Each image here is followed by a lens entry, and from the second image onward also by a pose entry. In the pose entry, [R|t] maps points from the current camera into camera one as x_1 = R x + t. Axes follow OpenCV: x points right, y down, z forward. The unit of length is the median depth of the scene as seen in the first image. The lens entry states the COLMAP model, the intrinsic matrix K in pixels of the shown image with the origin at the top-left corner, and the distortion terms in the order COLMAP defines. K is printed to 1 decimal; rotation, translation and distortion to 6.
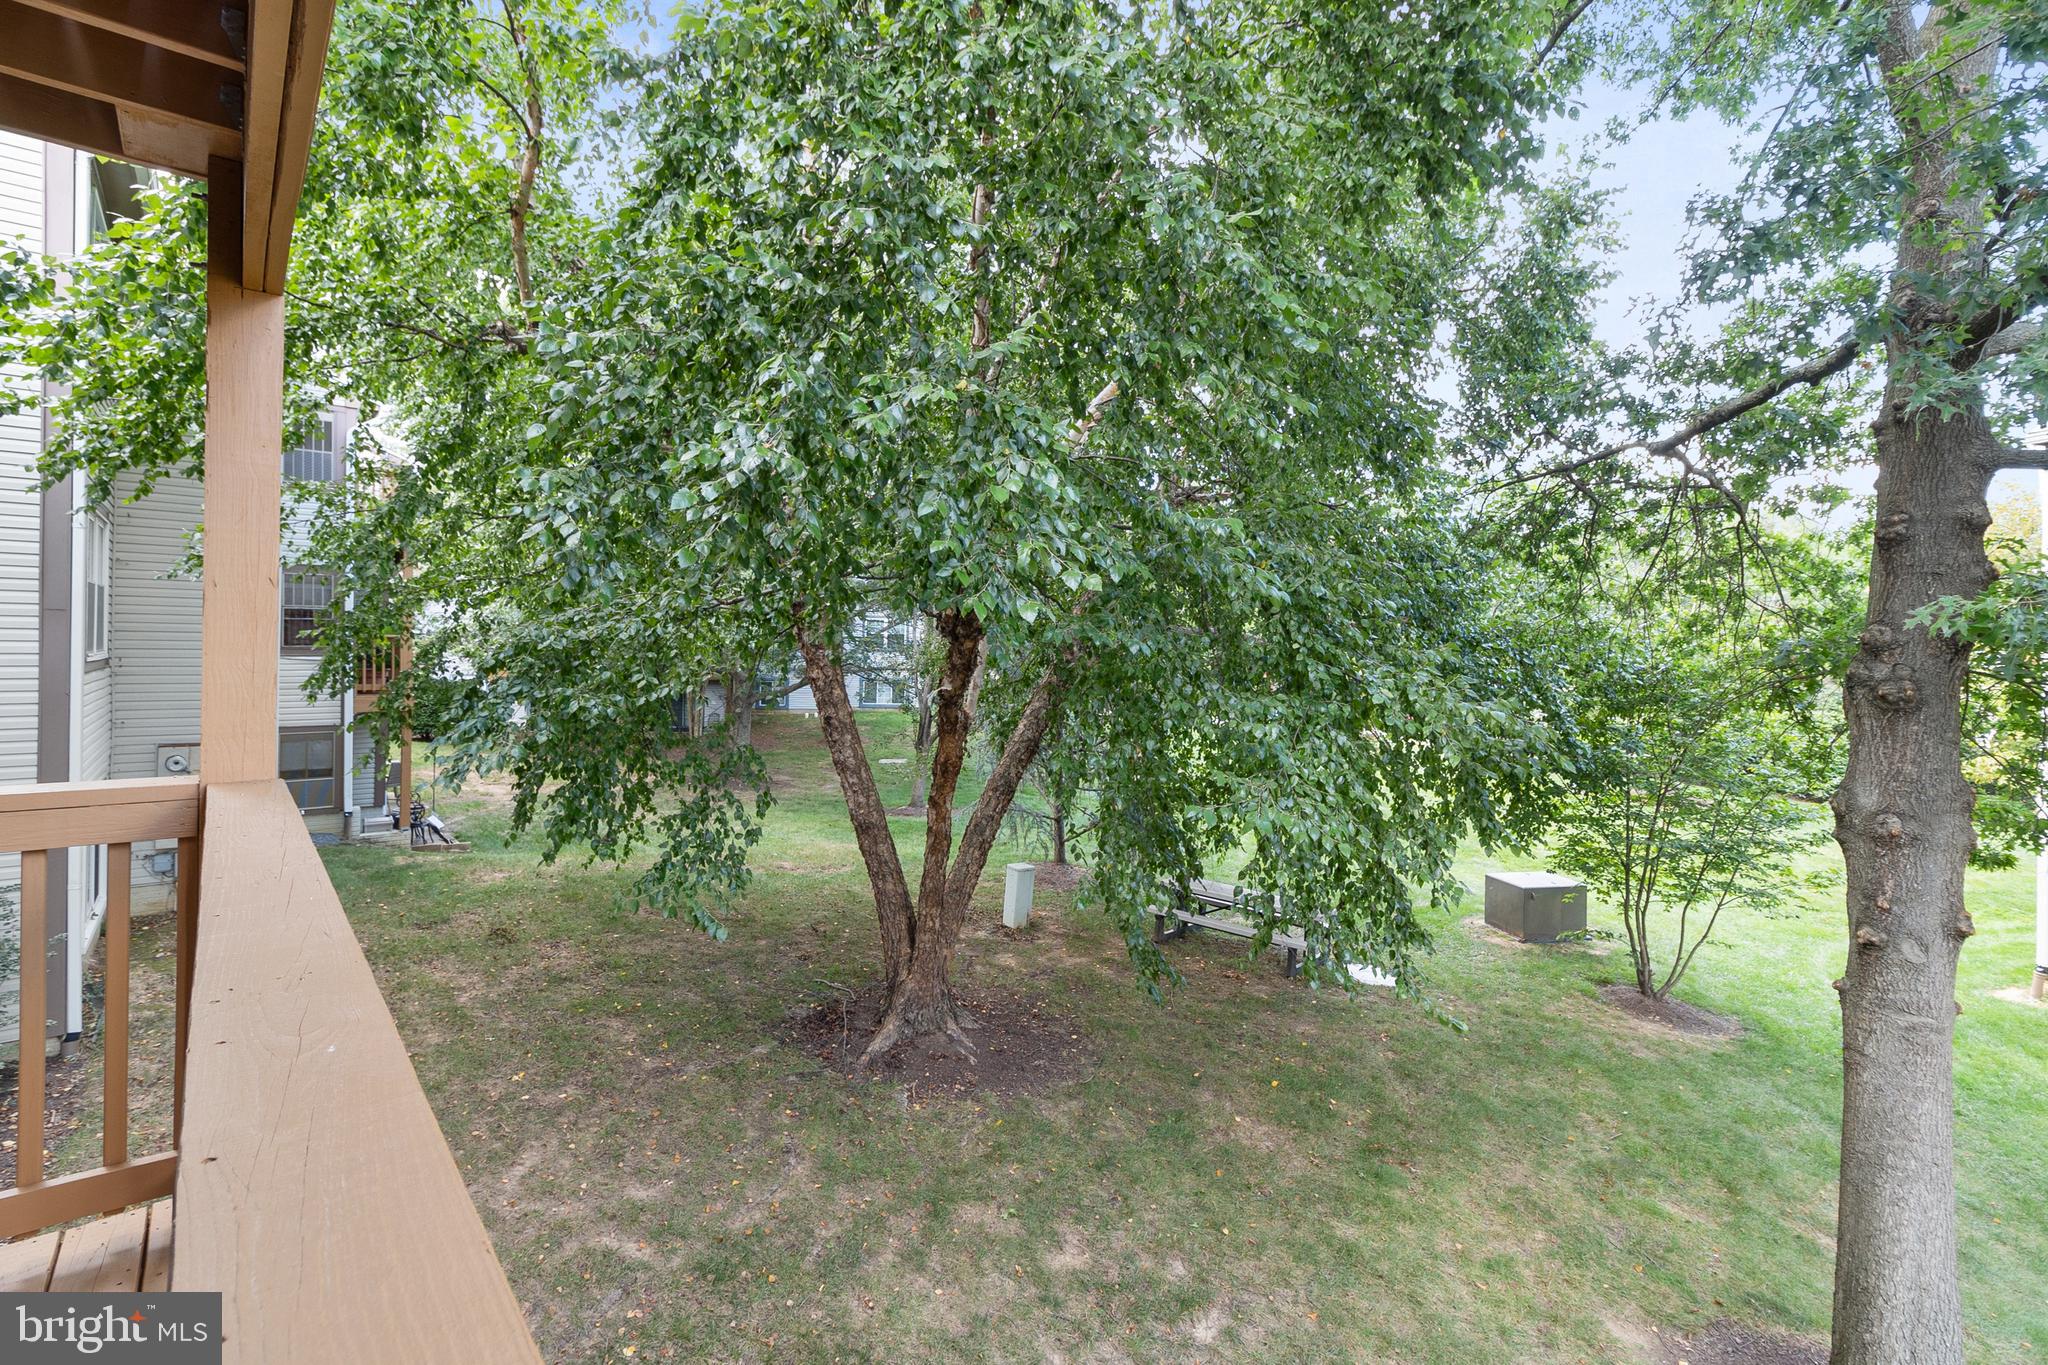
lens RADIAL K [[955.5, 0, 1027.8], [0, 955.5, 665.4], [0, 0, 1]] dist [0.002224, -0.000014]
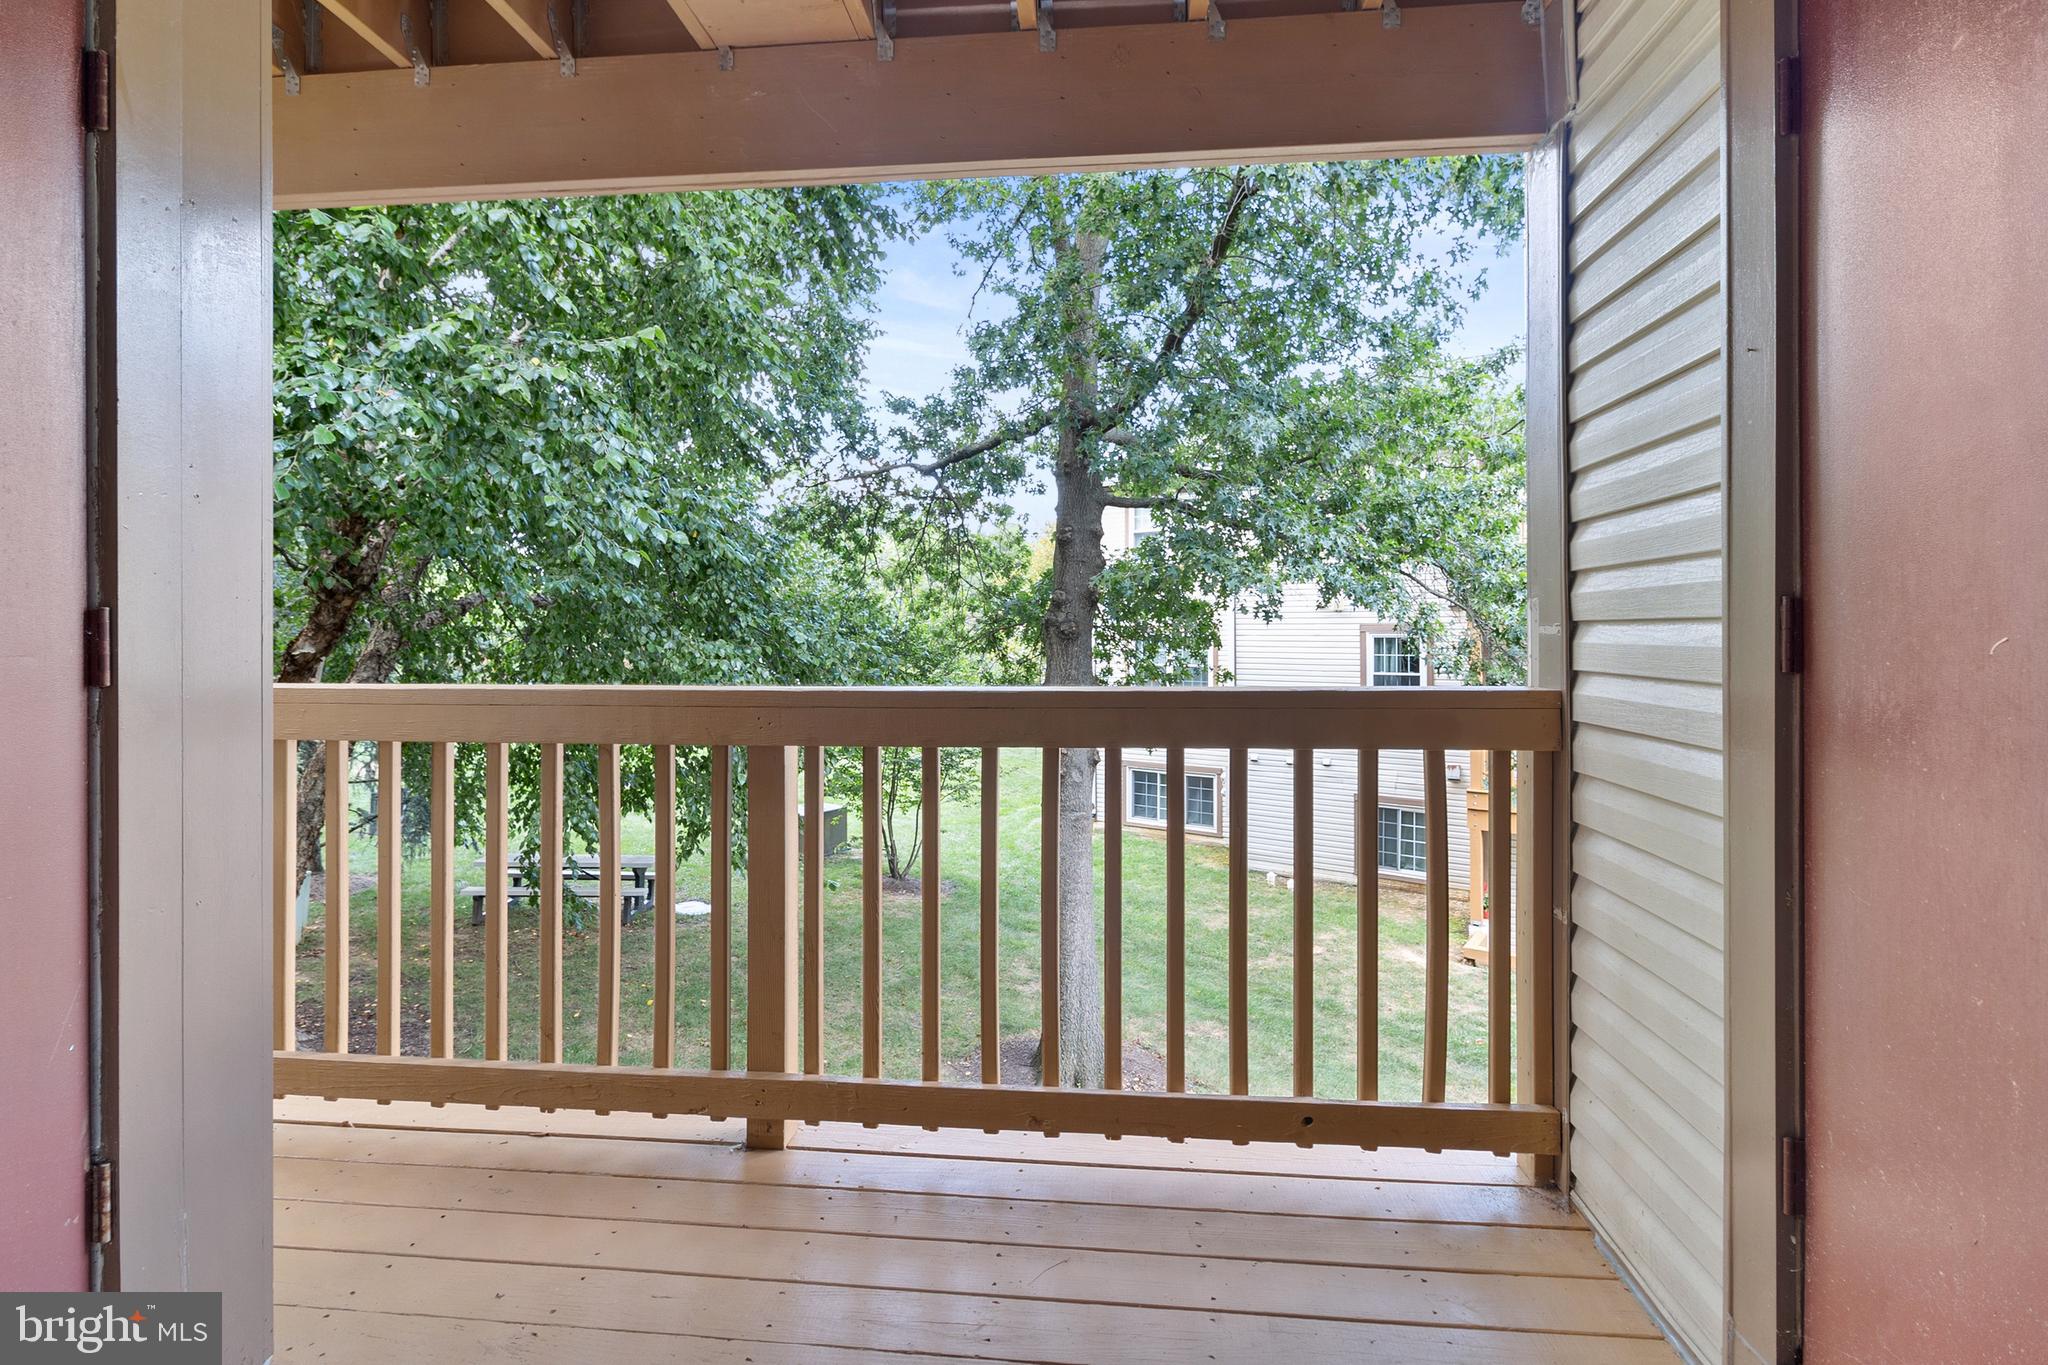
lens RADIAL K [[955.5, 0, 1027.8], [0, 955.5, 665.4], [0, 0, 1]] dist [0.002224, -0.000014]
pose [[0.716280, -0.036630, 0.696851, -0.191899], [0.022279, 0.999313, 0.029629, 0.021766], [-0.697457, -0.005698, 0.716604, -0.105883]]
